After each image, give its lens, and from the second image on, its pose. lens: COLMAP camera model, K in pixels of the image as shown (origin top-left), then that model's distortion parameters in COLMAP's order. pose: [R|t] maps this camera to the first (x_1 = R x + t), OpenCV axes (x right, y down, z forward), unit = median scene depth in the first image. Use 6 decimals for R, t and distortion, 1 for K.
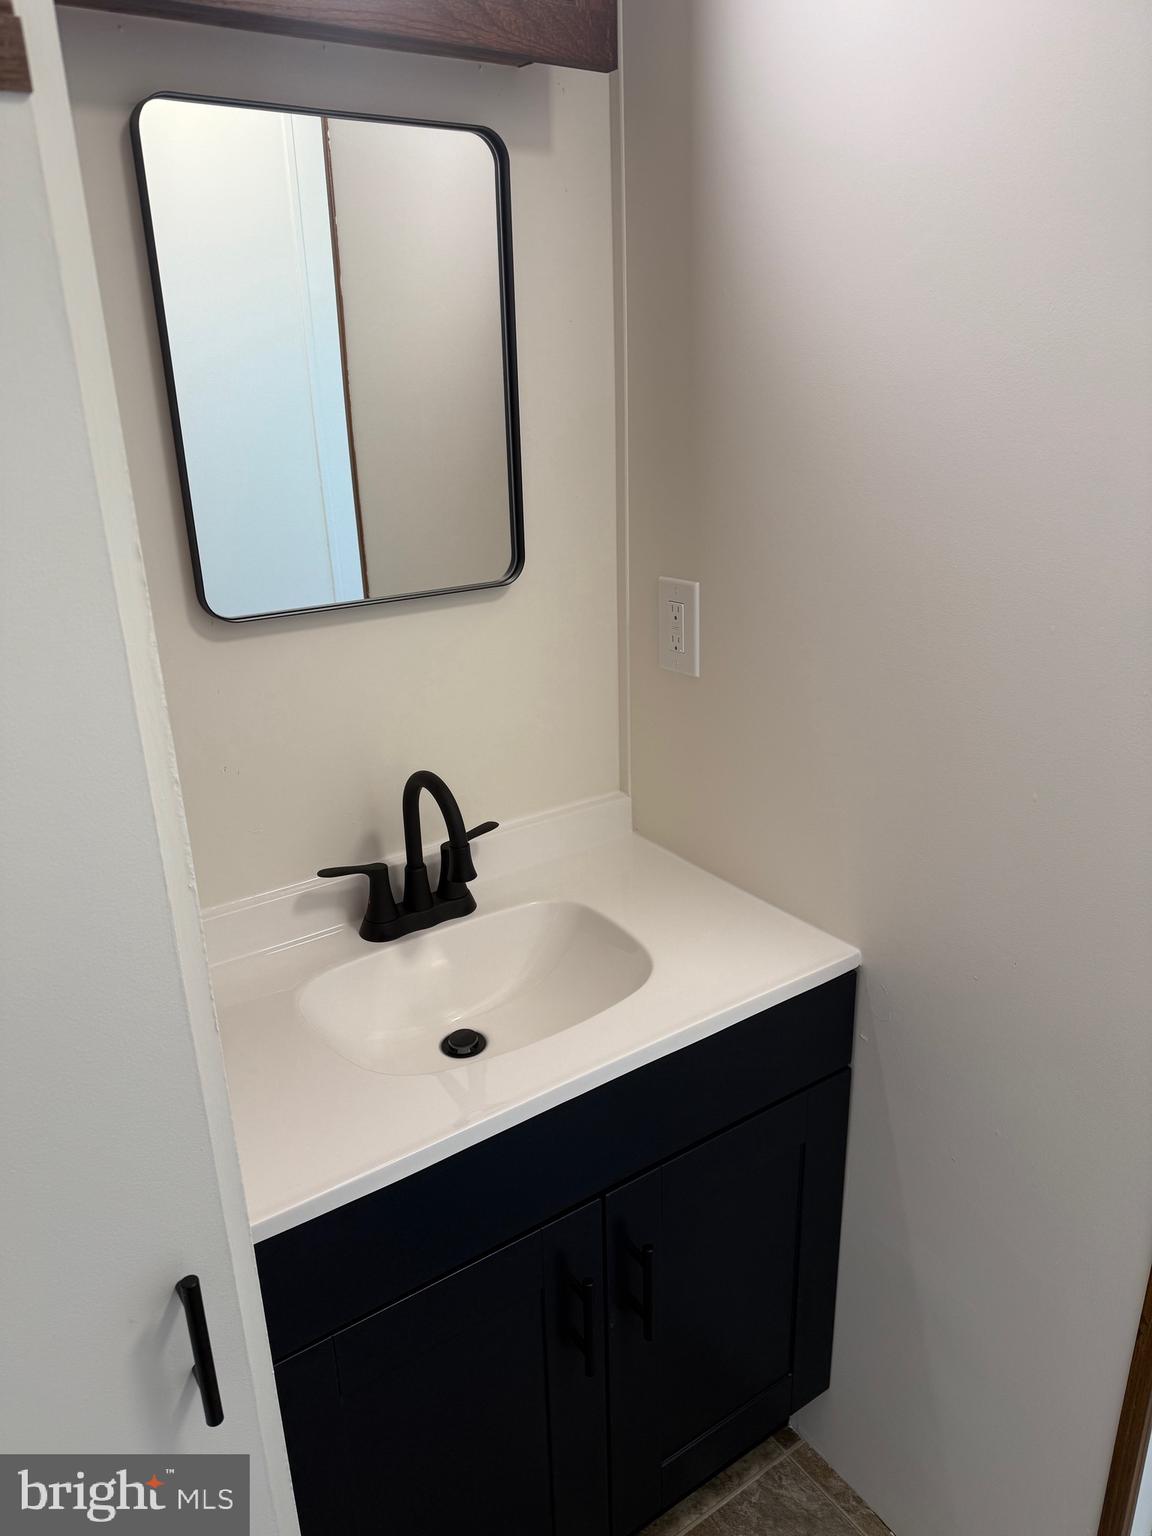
lens RADIAL K [[1079.3, 0, 565.9], [0, 1079.3, 772.9], [0, 0, 1]] dist [0.072250, -0.093722]
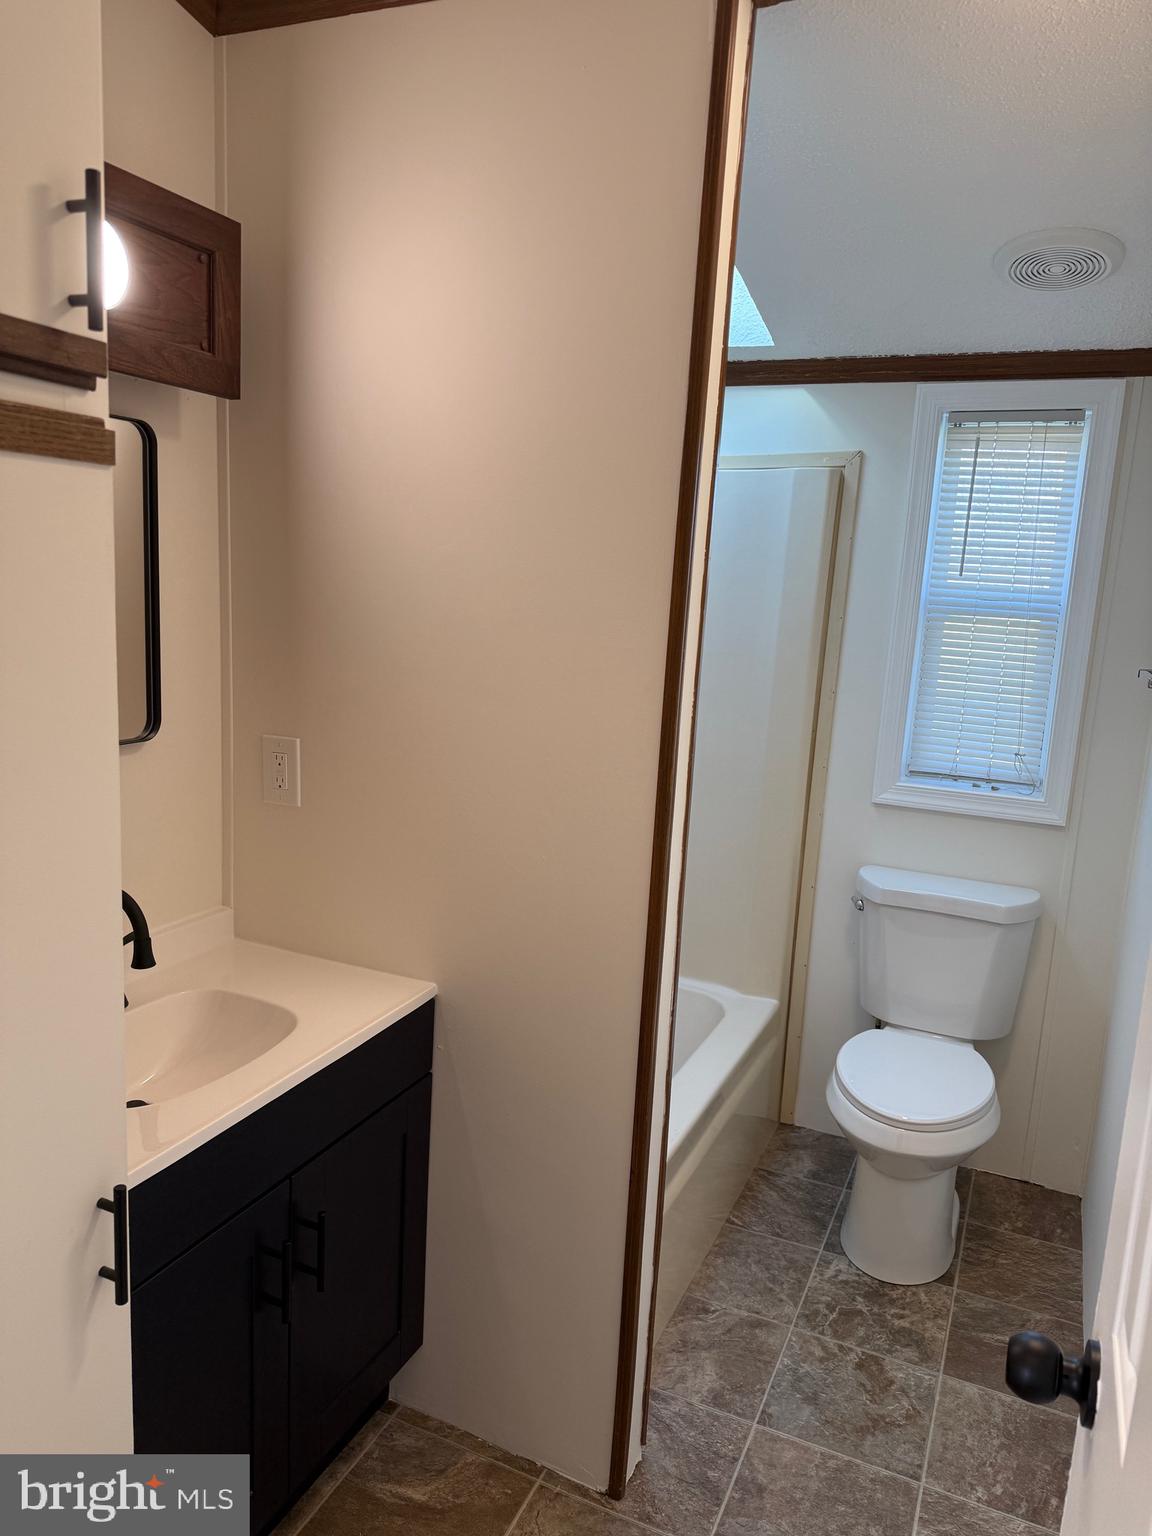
lens RADIAL K [[1079.3, 0, 577.2], [0, 1079.3, 766.8], [0, 0, 1]] dist [0.072250, -0.093722]
pose [[0.852256, -0.018575, 0.522795, -0.278804], [0.105215, 0.985034, -0.136521, 0.081066], [-0.512435, 0.171356, 0.841456, -0.321421]]
